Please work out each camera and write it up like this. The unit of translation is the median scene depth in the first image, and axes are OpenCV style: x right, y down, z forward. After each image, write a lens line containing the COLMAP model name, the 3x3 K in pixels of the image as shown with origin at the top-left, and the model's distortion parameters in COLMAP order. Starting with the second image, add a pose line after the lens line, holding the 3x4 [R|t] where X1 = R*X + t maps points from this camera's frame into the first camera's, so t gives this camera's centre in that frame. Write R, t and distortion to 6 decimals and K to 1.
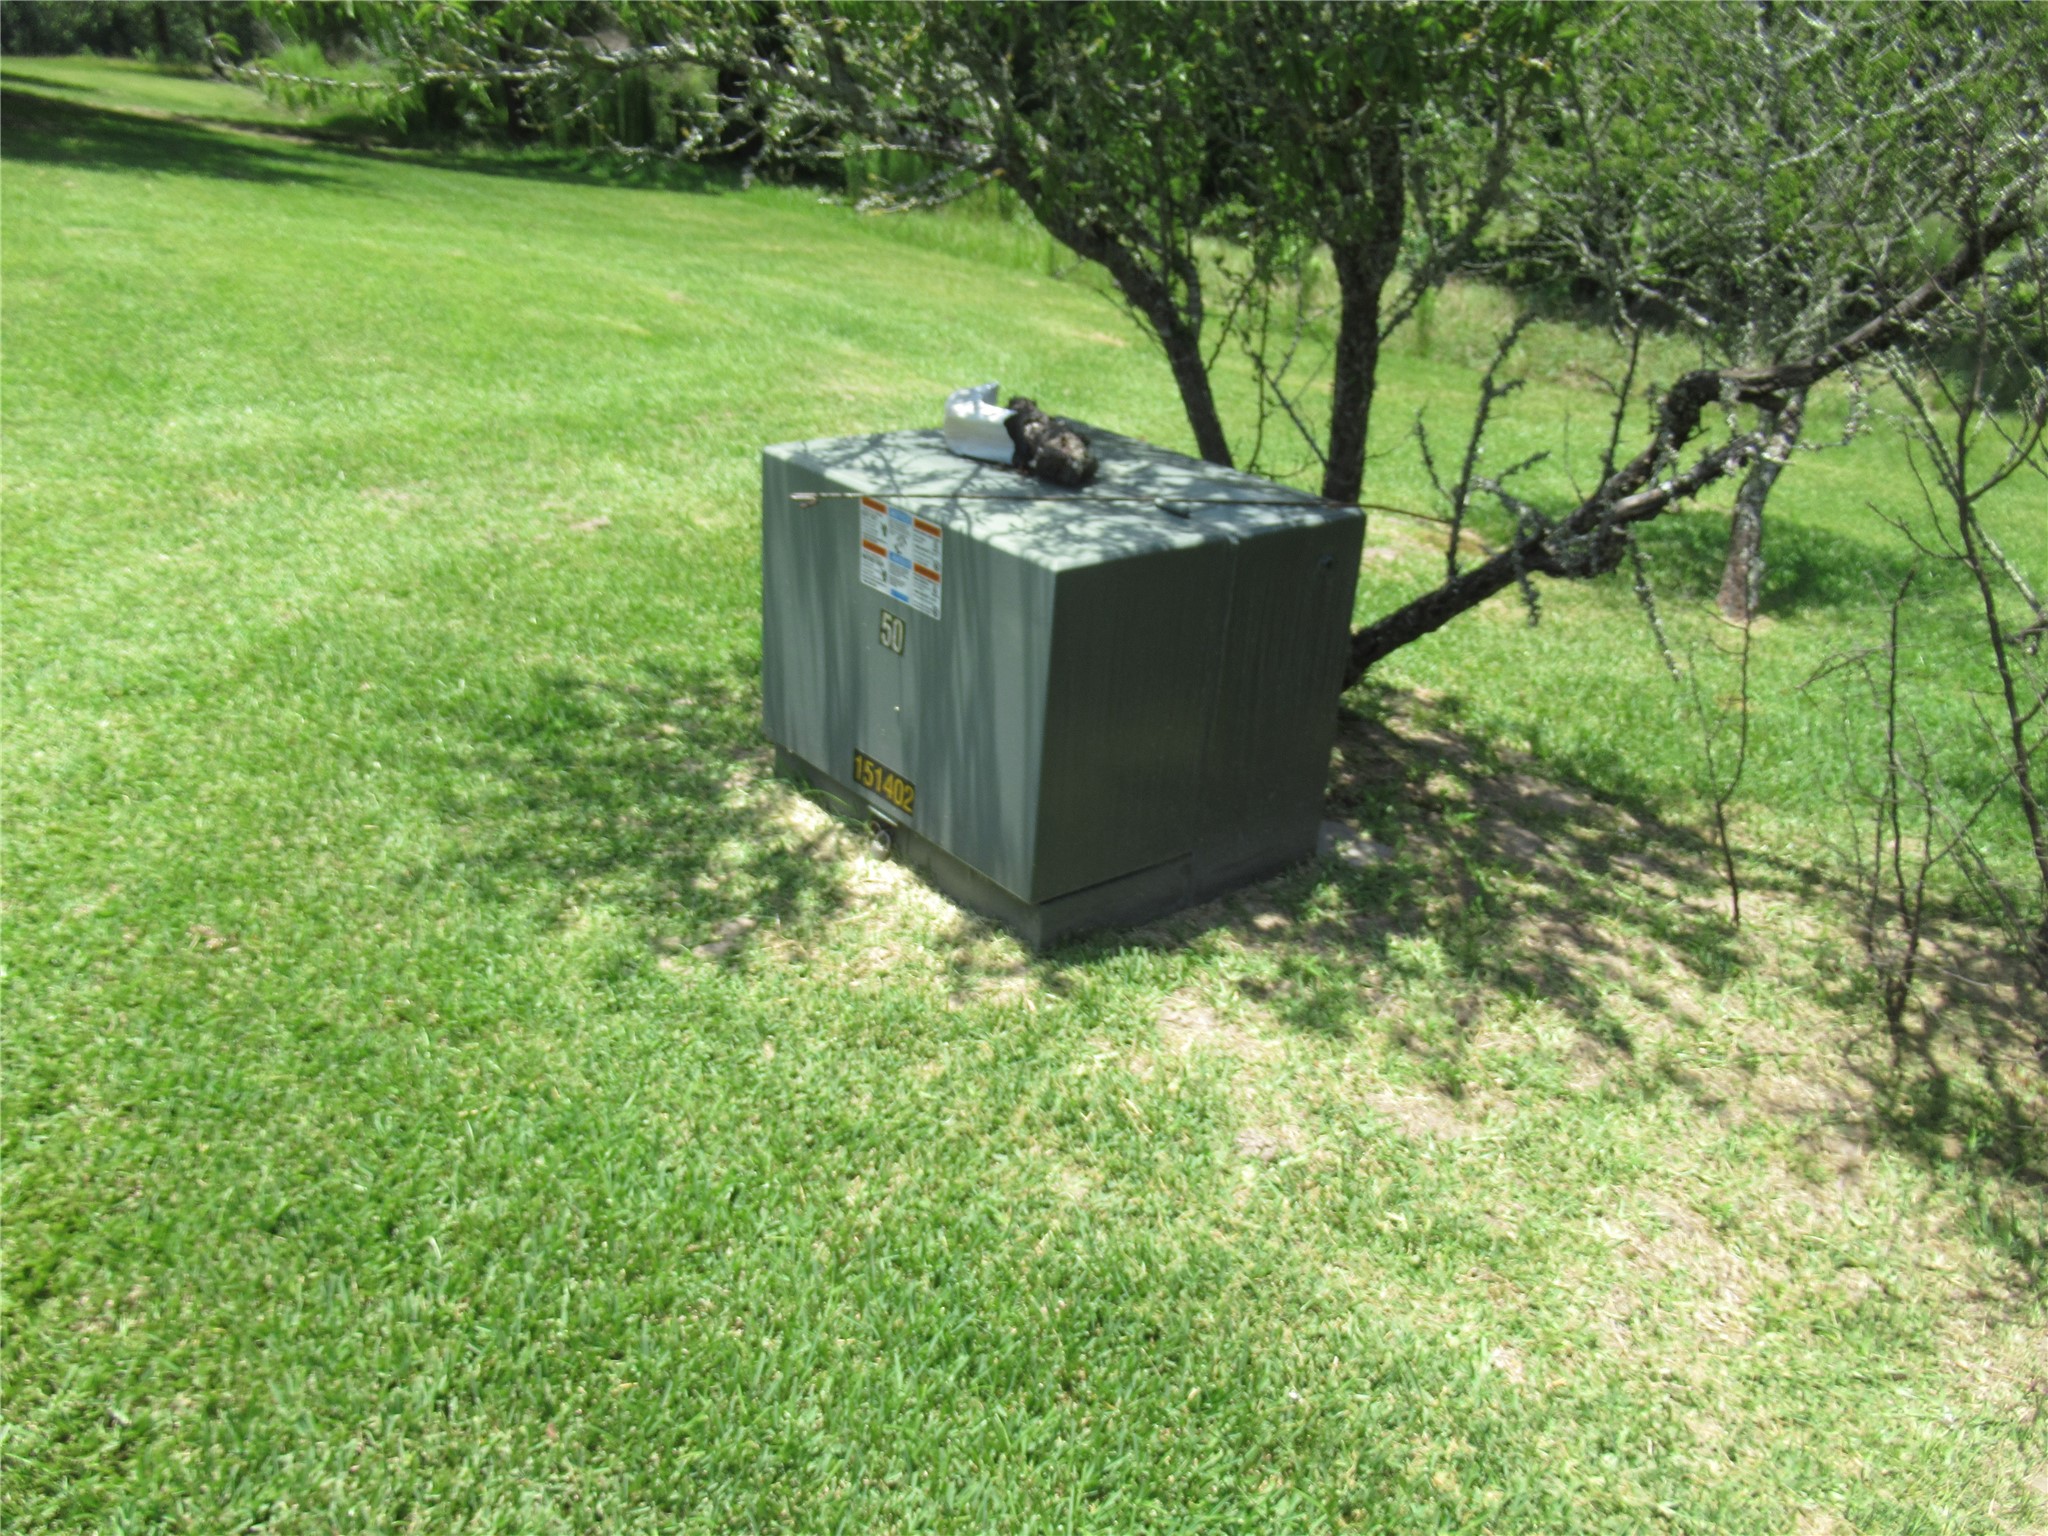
lens RADIAL K [[1625.8, 0, 1024.0], [0, 1625.8, 768.0], [0, 0, 1]] dist [-0.017154, 0.008856]
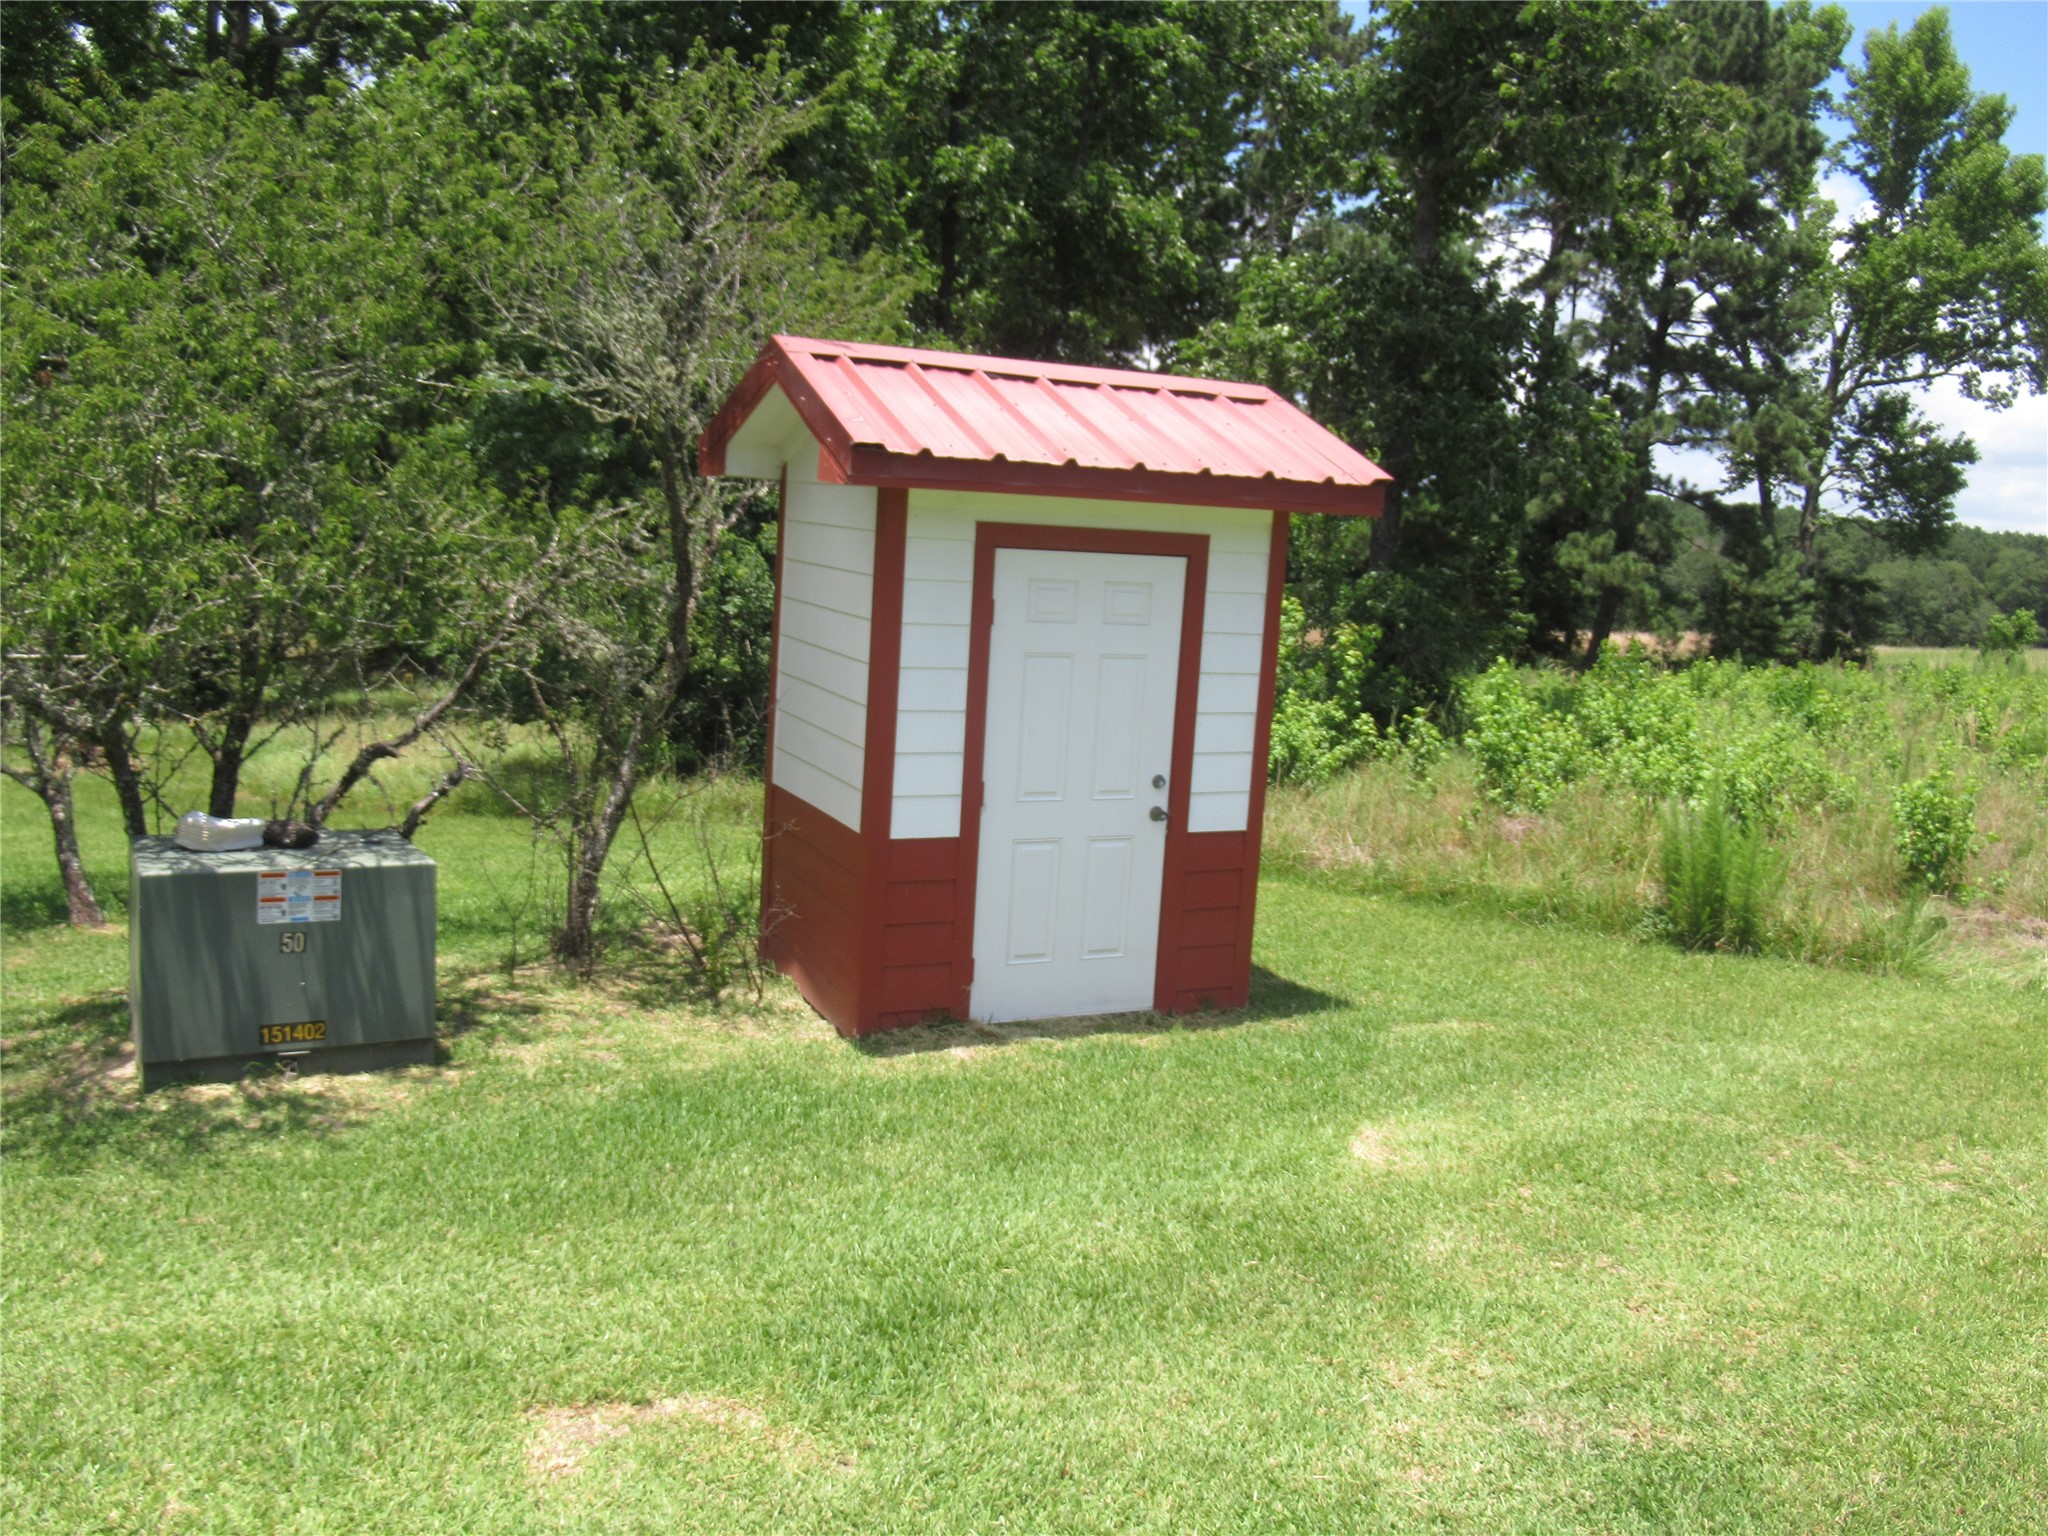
lens RADIAL K [[1625.8, 0, 1024.0], [0, 1625.8, 768.0], [0, 0, 1]] dist [-0.017154, 0.008856]
pose [[0.070898, -0.130964, 0.988849, -1.798969], [0.353675, 0.930237, 0.097843, -0.155207], [-0.932677, 0.342794, 0.112271, -0.012241]]
